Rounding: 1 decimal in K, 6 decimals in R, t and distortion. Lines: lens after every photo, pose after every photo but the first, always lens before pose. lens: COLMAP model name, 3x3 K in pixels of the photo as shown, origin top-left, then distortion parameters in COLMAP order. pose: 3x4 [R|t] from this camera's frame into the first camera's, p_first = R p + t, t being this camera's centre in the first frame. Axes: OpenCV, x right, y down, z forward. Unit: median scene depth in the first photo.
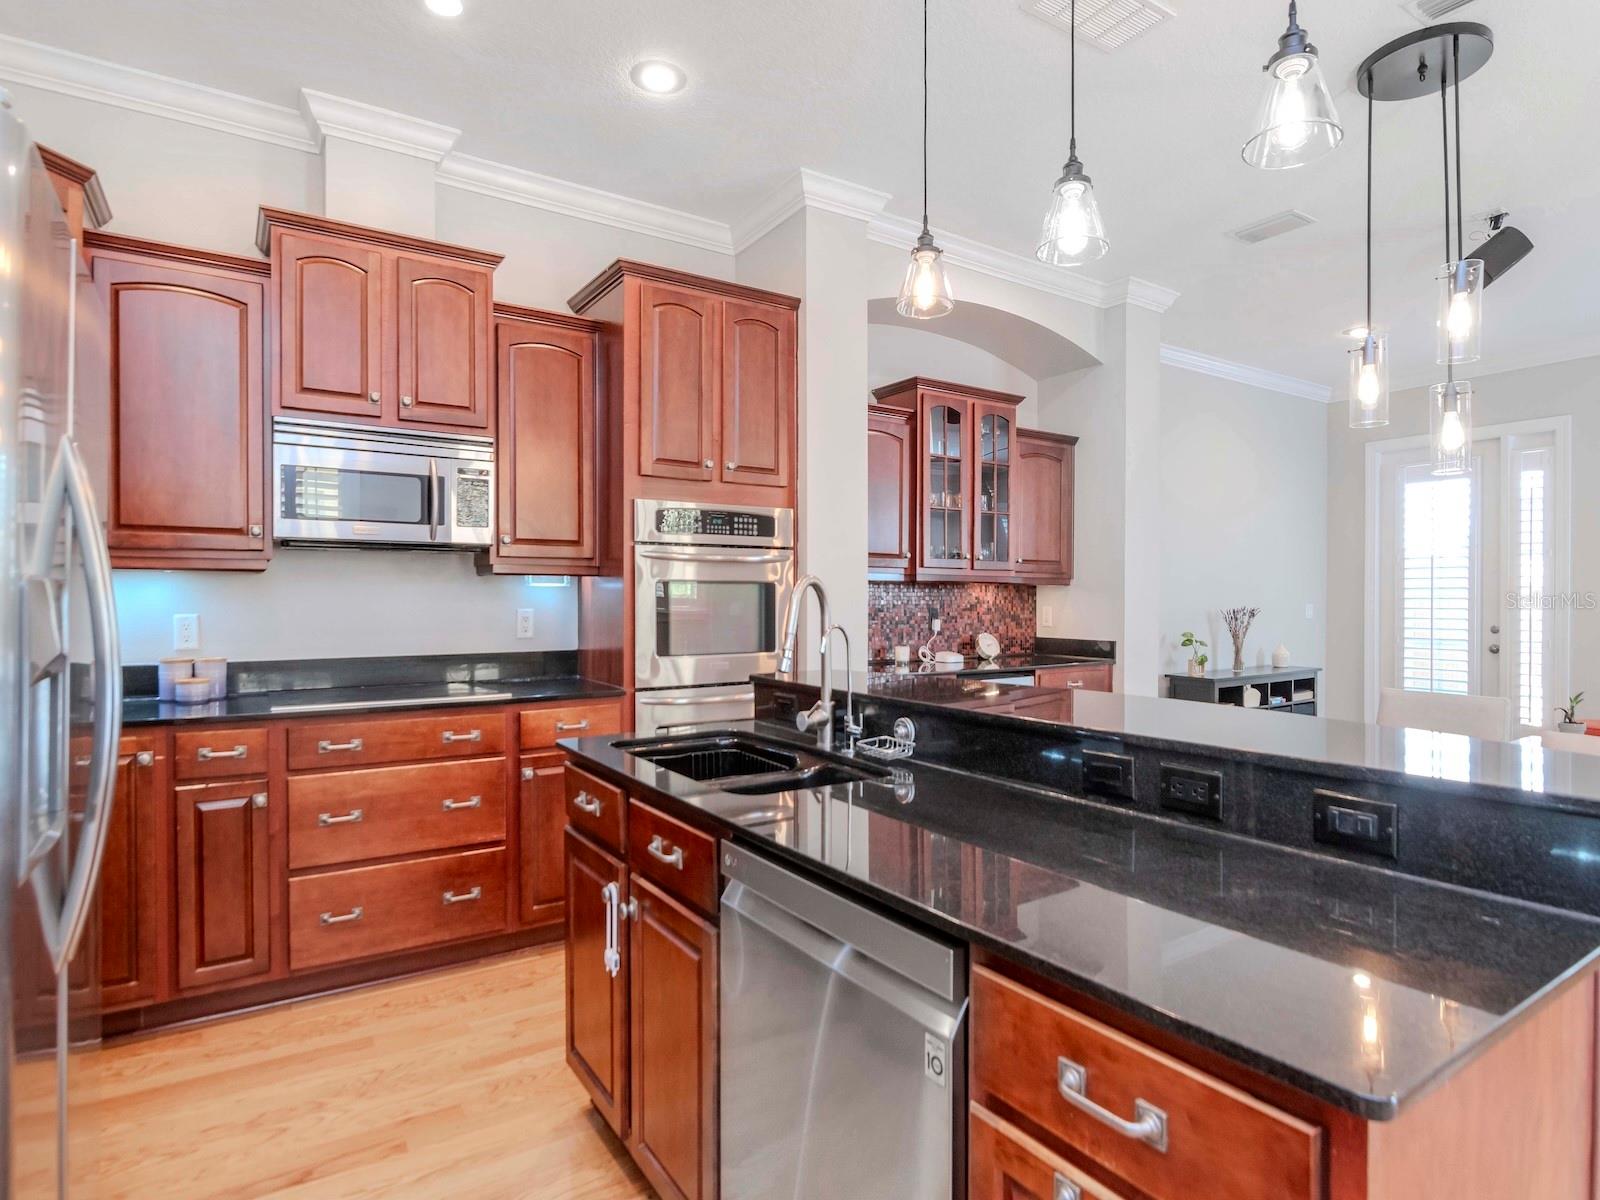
lens RADIAL K [[871.6, 0, 801.9], [0, 871.6, 603.1], [0, 0, 1]] dist [-0.001663, 0.000201]
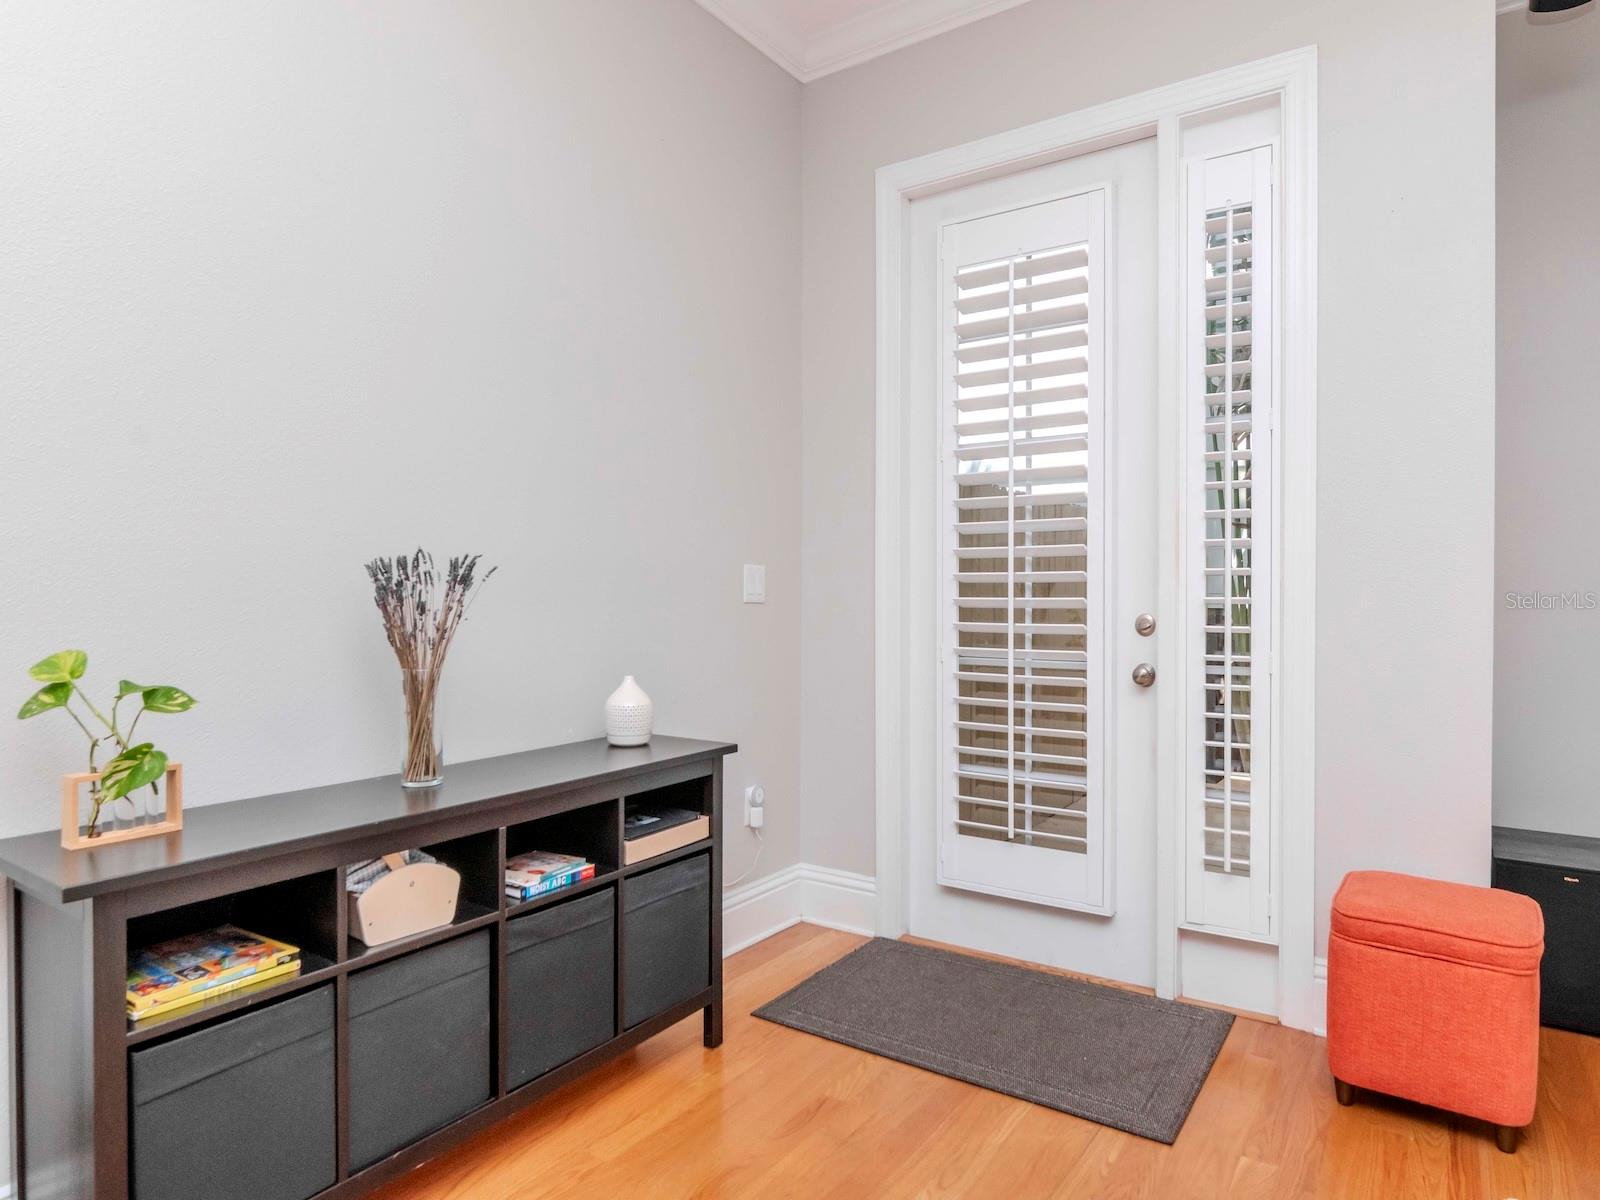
lens RADIAL K [[969.7, 0, 804.4], [0, 969.7, 600.3], [0, 0, 1]] dist [-0.005535, 0.000949]
pose [[0.923478, 0.001070, 0.383650, 0.499284], [-0.000524, 0.999999, -0.001530, 0.020639], [-0.383651, 0.001212, 0.923477, 0.669669]]
